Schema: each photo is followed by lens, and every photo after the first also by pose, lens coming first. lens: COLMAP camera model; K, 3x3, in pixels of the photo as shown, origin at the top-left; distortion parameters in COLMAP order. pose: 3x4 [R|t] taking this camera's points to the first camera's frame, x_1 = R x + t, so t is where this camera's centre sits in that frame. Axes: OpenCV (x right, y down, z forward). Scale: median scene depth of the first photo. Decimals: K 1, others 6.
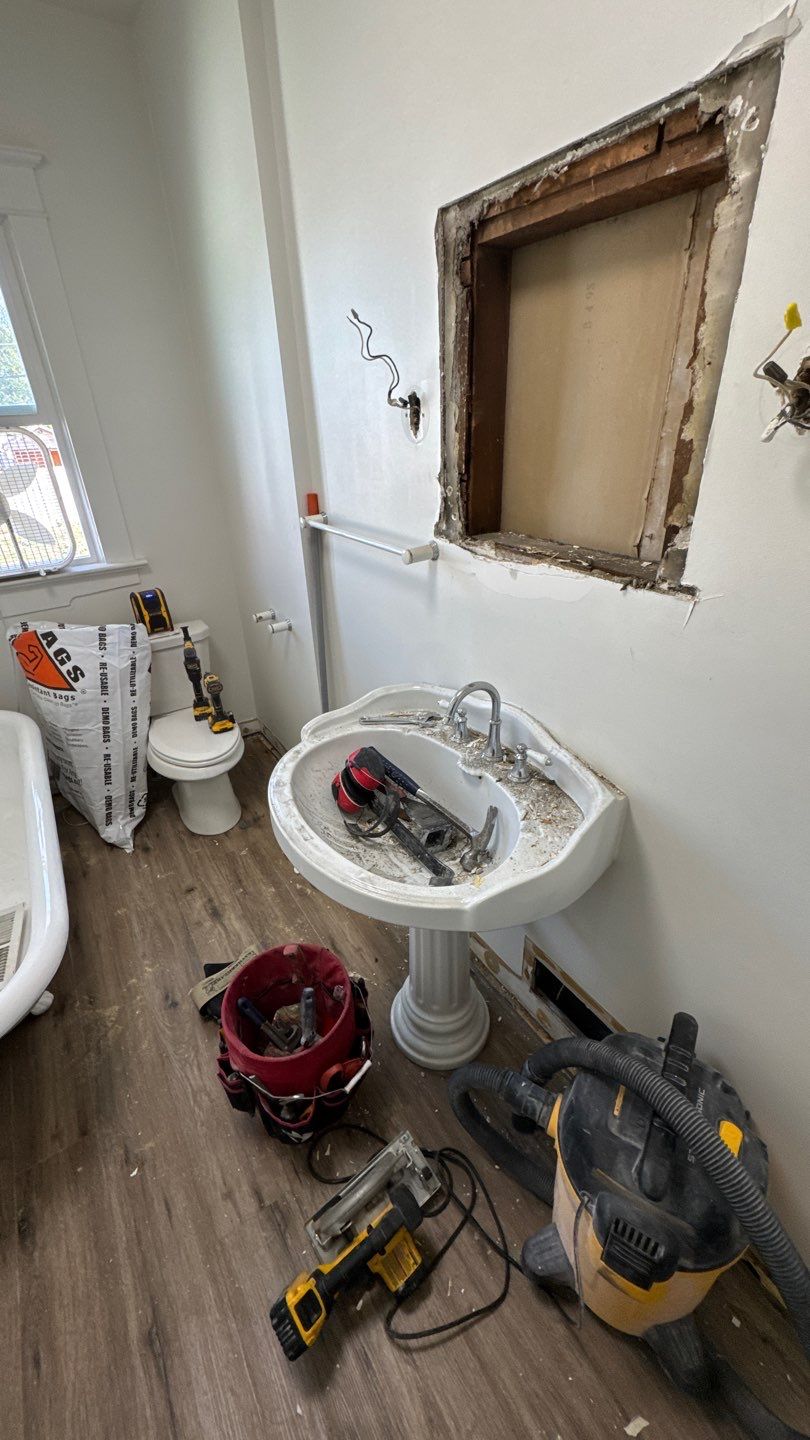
lens RADIAL K [[571.5, 0, 405.1], [0, 571.5, 721.4], [0, 0, 1]] dist [-0.002945, 0.000505]
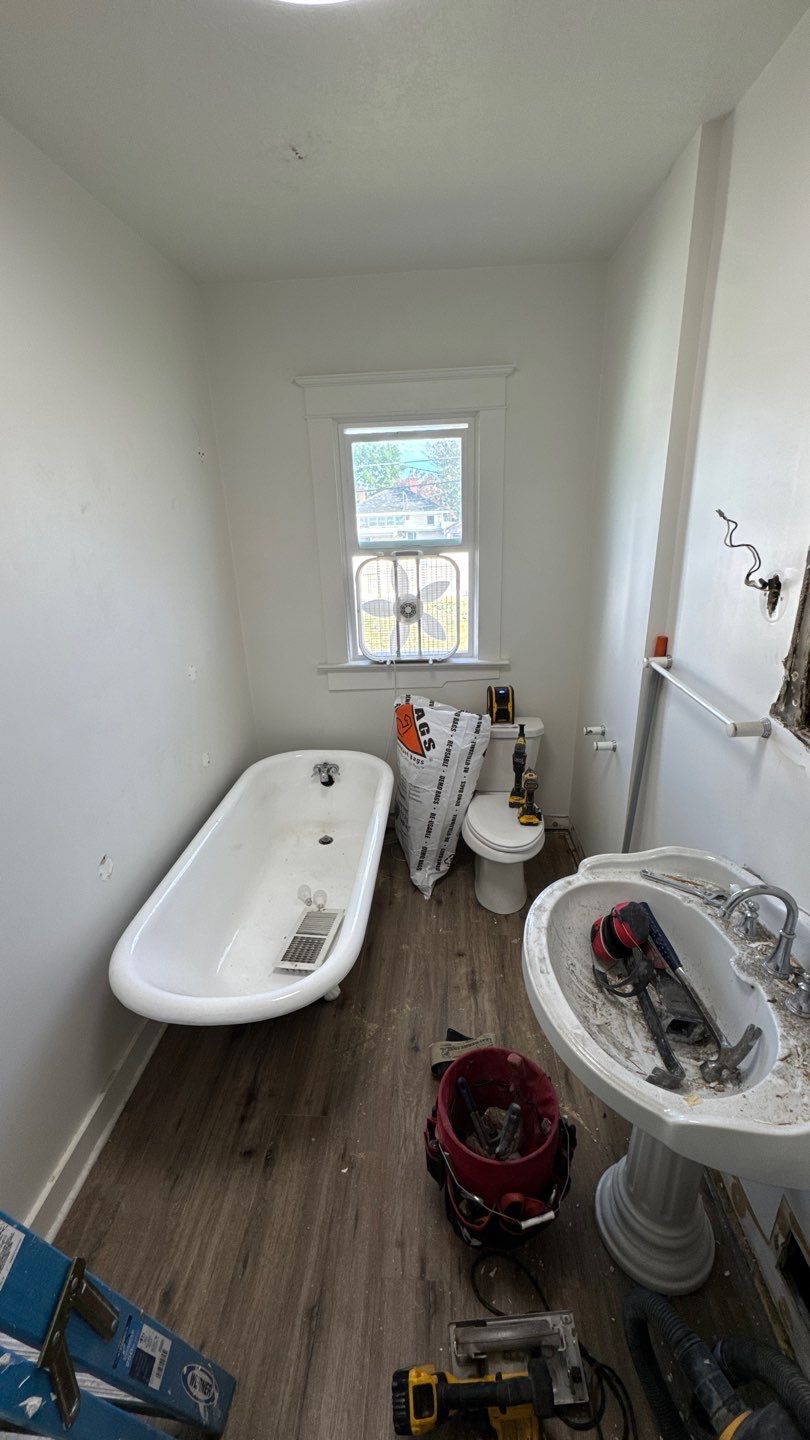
lens RADIAL K [[571.5, 0, 402.8], [0, 571.5, 720.7], [0, 0, 1]] dist [-0.002945, 0.000505]
pose [[0.801627, 0.211497, -0.559163, 0.103038], [-0.279932, 0.959248, -0.038490, -0.115511], [0.528236, 0.187382, 0.828164, -0.119464]]
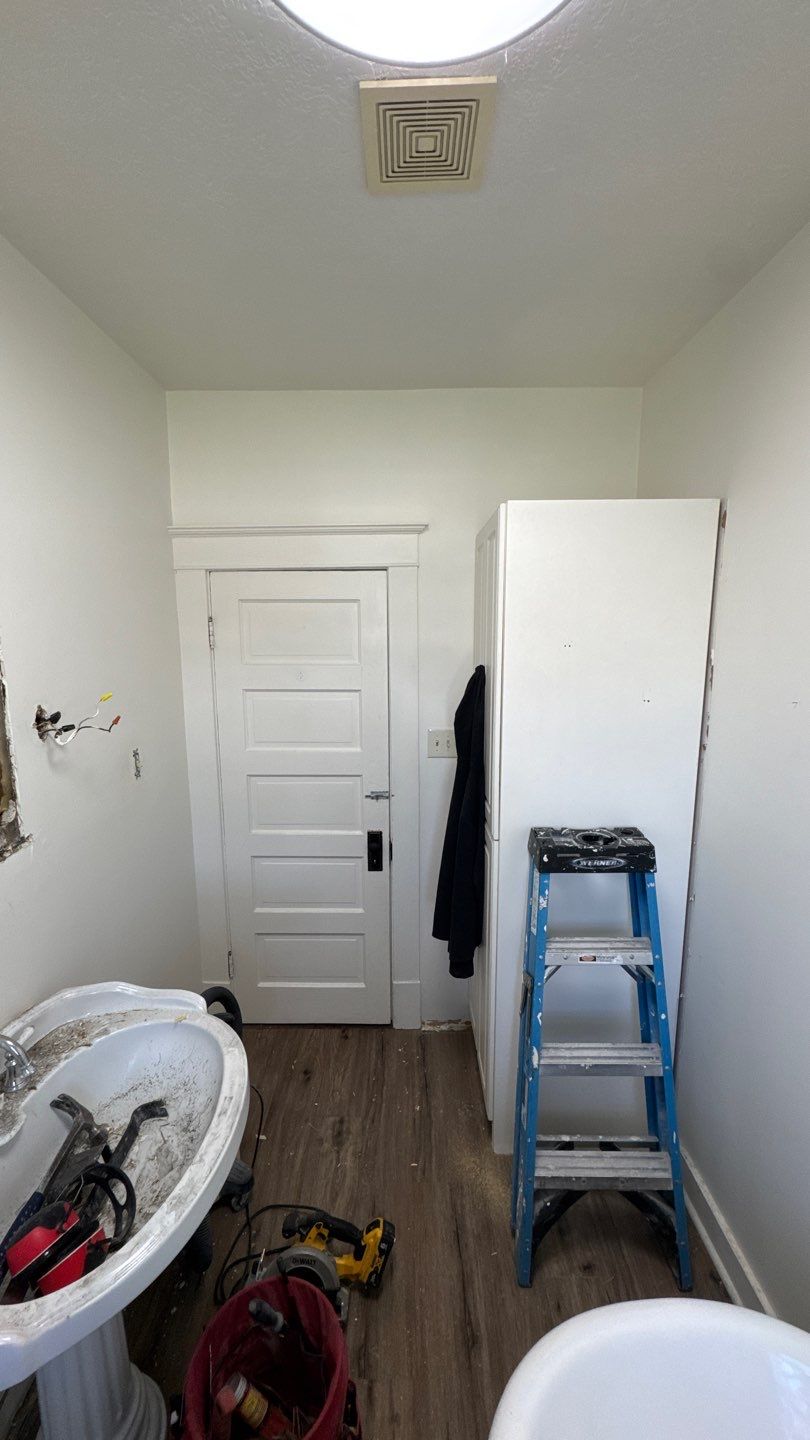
lens RADIAL K [[571.5, 0, 400.1], [0, 571.5, 718.6], [0, 0, 1]] dist [-0.002945, 0.000505]
pose [[-0.834168, -0.048904, 0.549338, -0.822322], [0.298244, 0.797852, 0.523911, -0.689732], [-0.463912, 0.600866, -0.650957, 0.919690]]
